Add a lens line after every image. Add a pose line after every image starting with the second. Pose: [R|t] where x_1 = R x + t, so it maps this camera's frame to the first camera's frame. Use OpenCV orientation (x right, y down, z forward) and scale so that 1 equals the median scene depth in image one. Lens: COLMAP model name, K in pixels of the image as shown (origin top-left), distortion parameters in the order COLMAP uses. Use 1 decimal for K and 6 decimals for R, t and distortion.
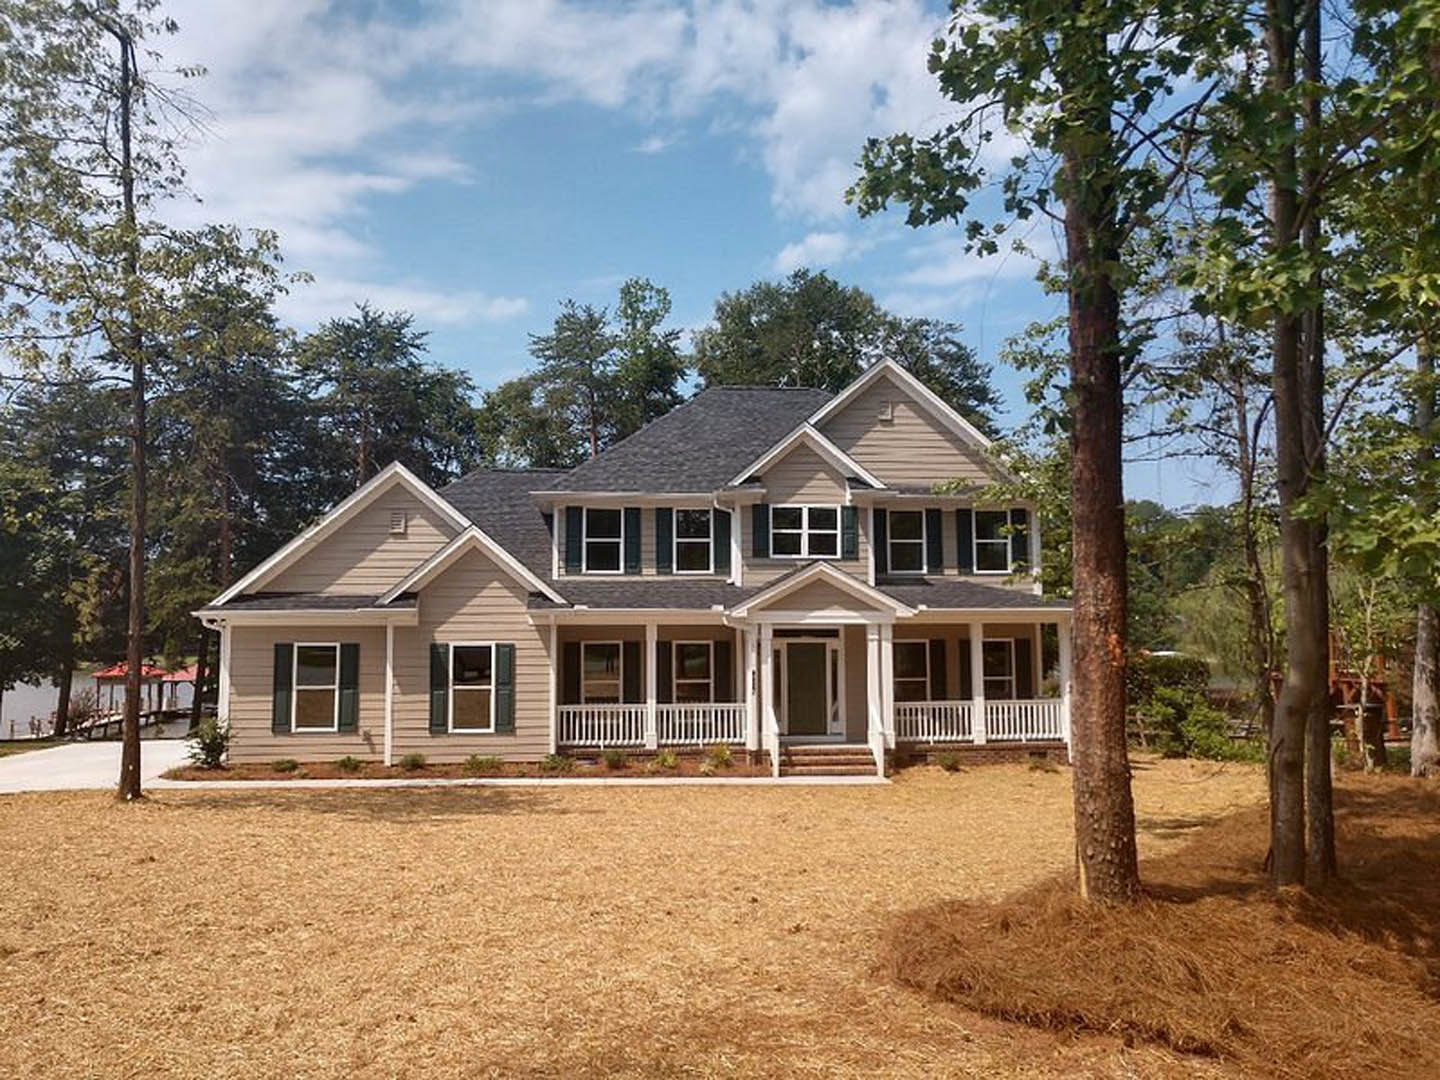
lens RADIAL K [[1093.1, 0, 720.0], [0, 1093.1, 540.0], [0, 0, 1]] dist [0.002070, 0.006235]
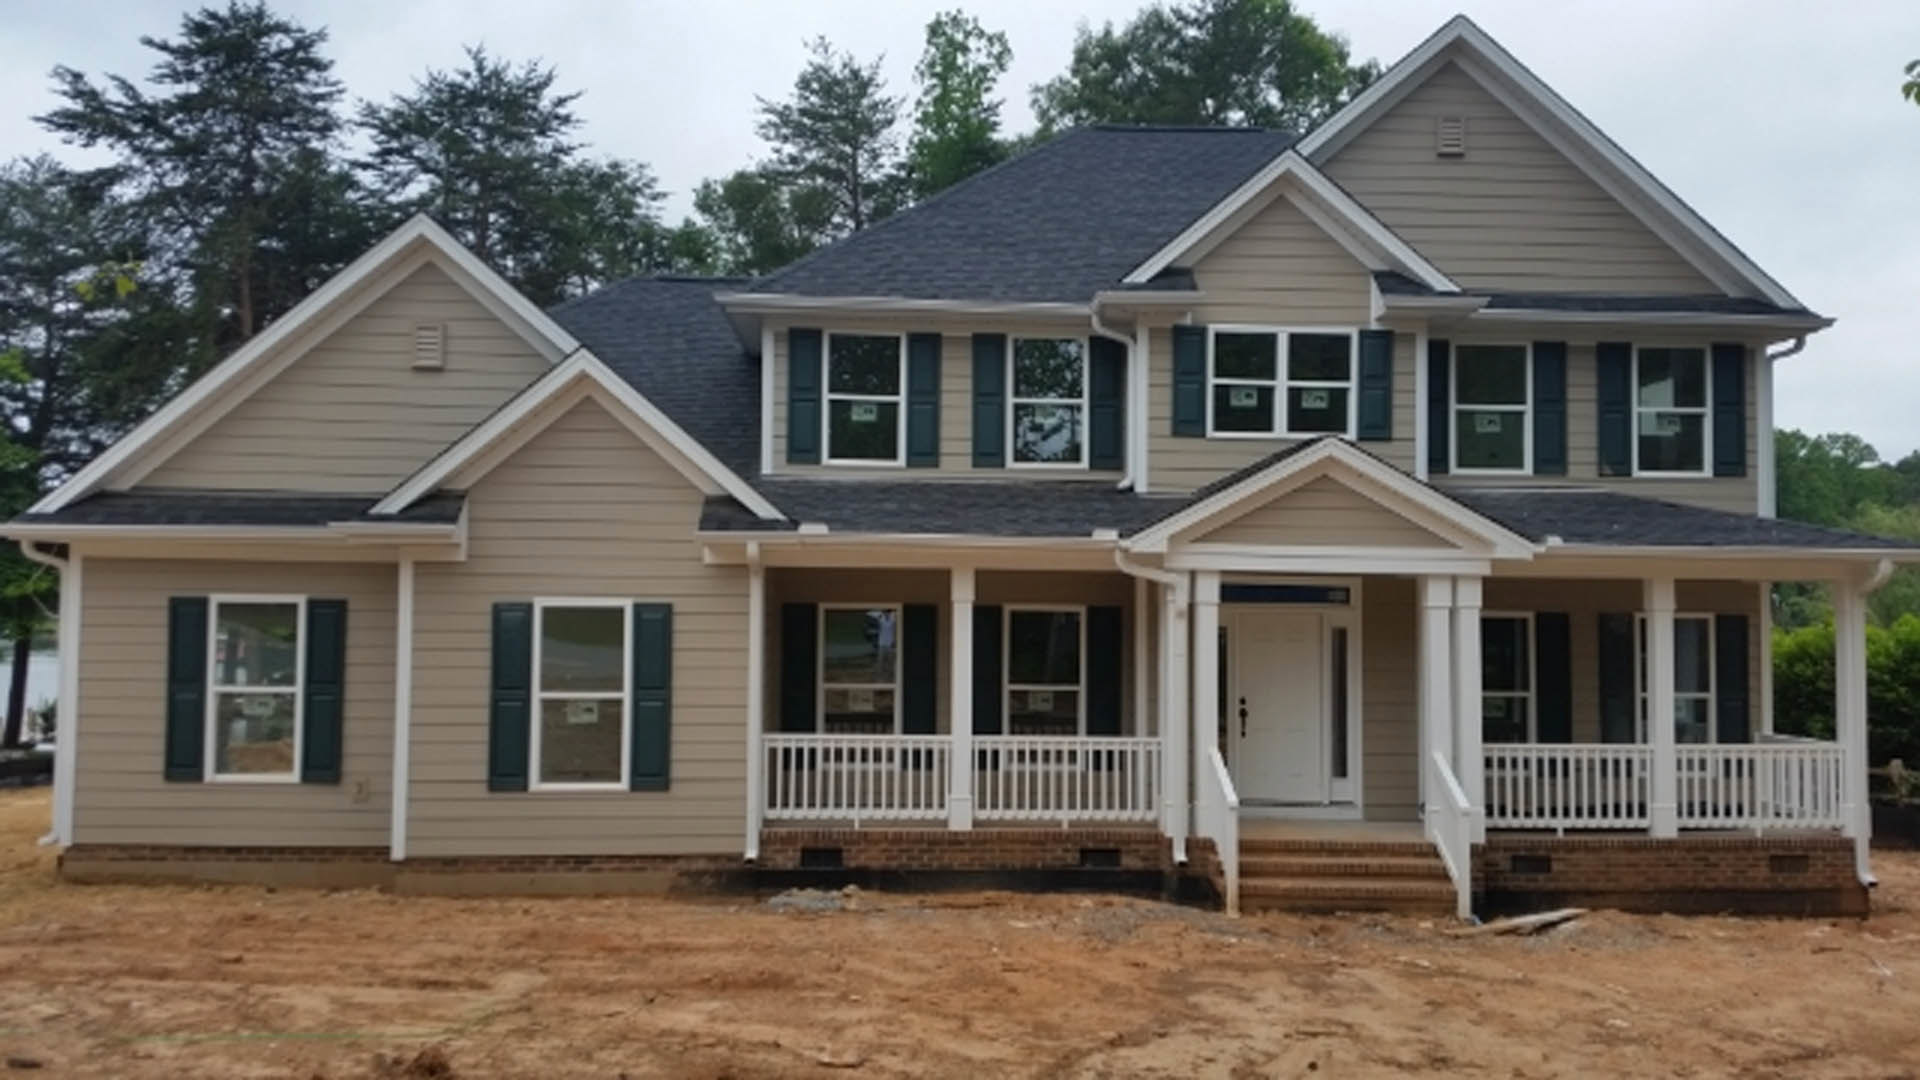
lens RADIAL K [[1560.7, 0, 960.0], [0, 1560.7, 540.0], [0, 0, 1]] dist [0.102732, -0.208602]
pose [[0.998482, 0.014072, -0.053246, -0.027547], [-0.011795, 0.999012, 0.042844, 0.035419], [0.053797, -0.042151, 0.997662, 0.319763]]
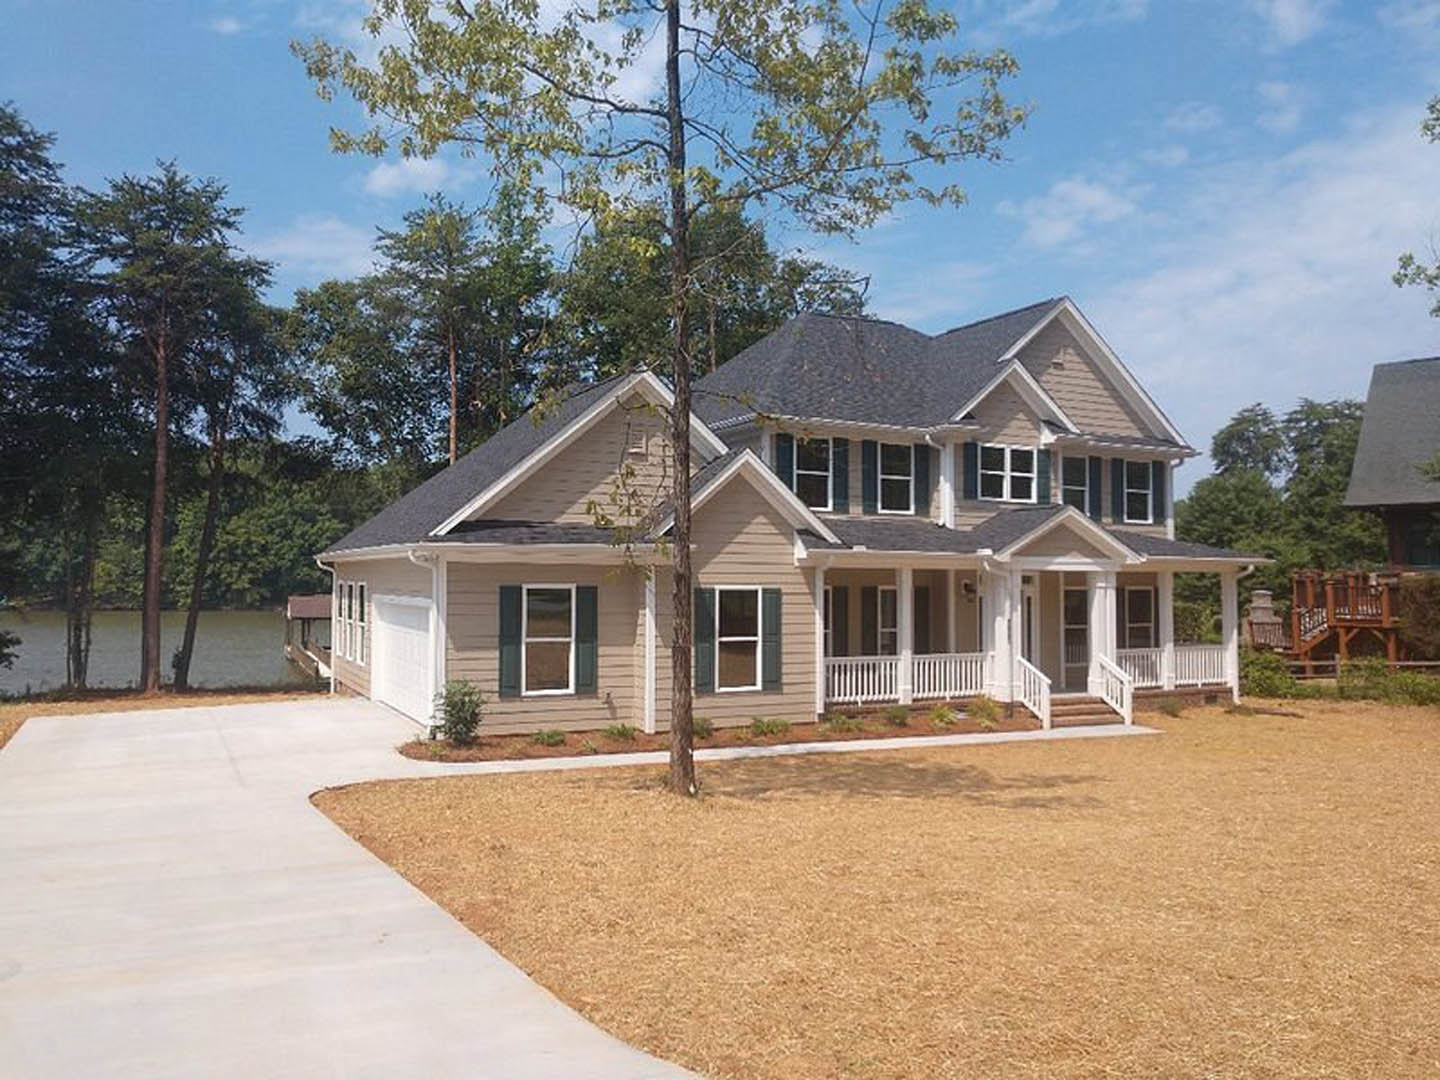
lens RADIAL K [[1088.1, 0, 720.0], [0, 1088.1, 540.0], [0, 0, 1]] dist [0.003778, 0.045141]
pose [[0.935116, 0.024131, 0.353520, -0.524246], [-0.042503, 0.998114, 0.044297, 0.019941], [-0.351784, -0.056449, 0.934378, 0.206544]]
